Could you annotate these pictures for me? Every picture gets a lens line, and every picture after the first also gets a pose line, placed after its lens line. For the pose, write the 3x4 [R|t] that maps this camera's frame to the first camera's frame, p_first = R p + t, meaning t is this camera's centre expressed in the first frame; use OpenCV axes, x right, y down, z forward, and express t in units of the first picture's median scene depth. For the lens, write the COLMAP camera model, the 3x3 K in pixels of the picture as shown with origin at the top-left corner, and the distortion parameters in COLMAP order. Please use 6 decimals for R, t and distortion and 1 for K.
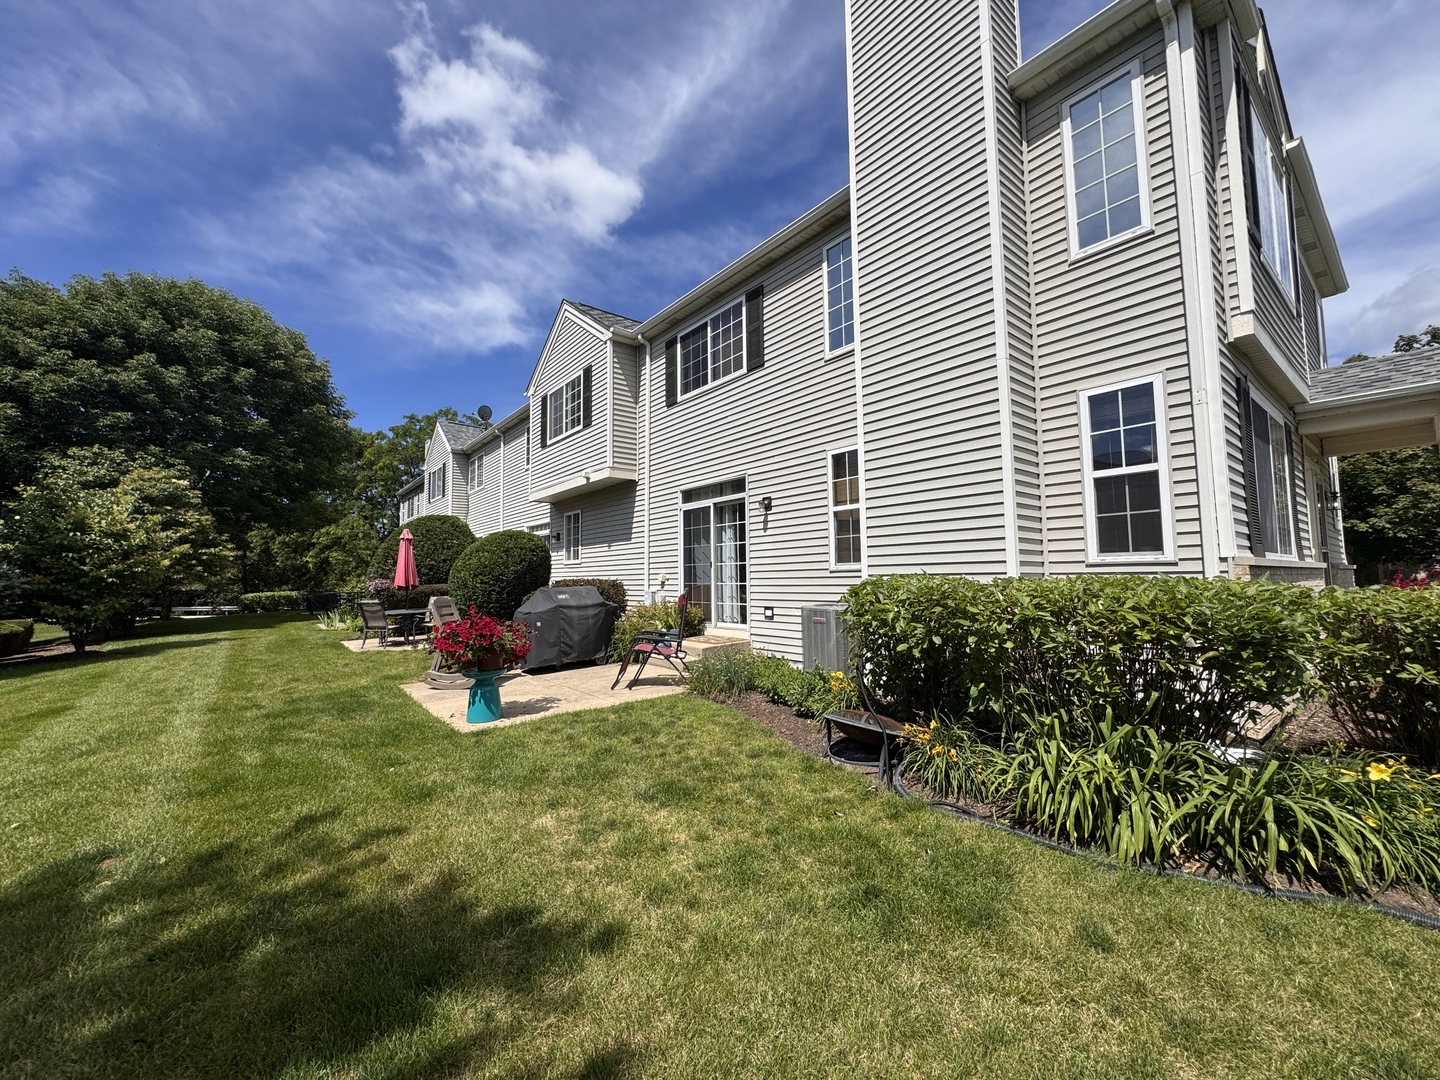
lens RADIAL K [[575.1, 0, 712.3], [0, 575.1, 537.4], [0, 0, 1]] dist [-0.007289, 0.000655]
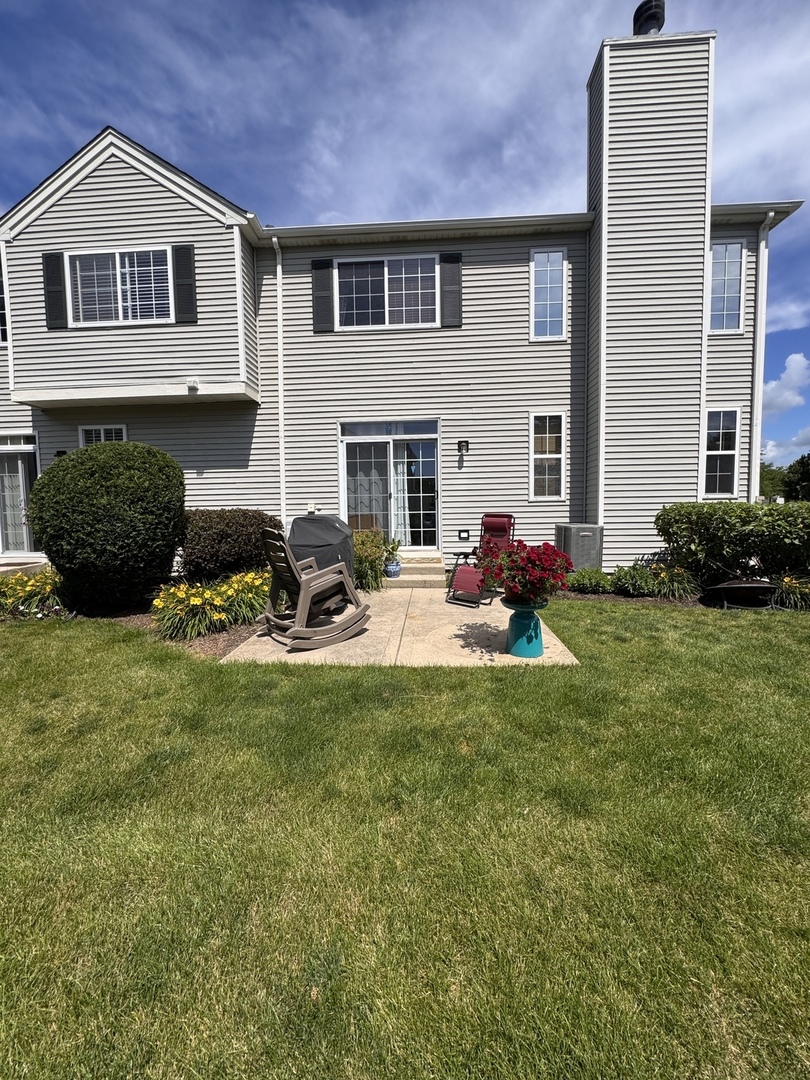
lens RADIAL K [[431.3, 0, 402.4], [0, 431.3, 540.6], [0, 0, 1]] dist [-0.007289, 0.000655]
pose [[0.661114, -0.048790, 0.748697, -0.615863], [-0.047537, 0.993155, 0.106696, 0.043695], [-0.748778, -0.106129, 0.654269, 0.427045]]
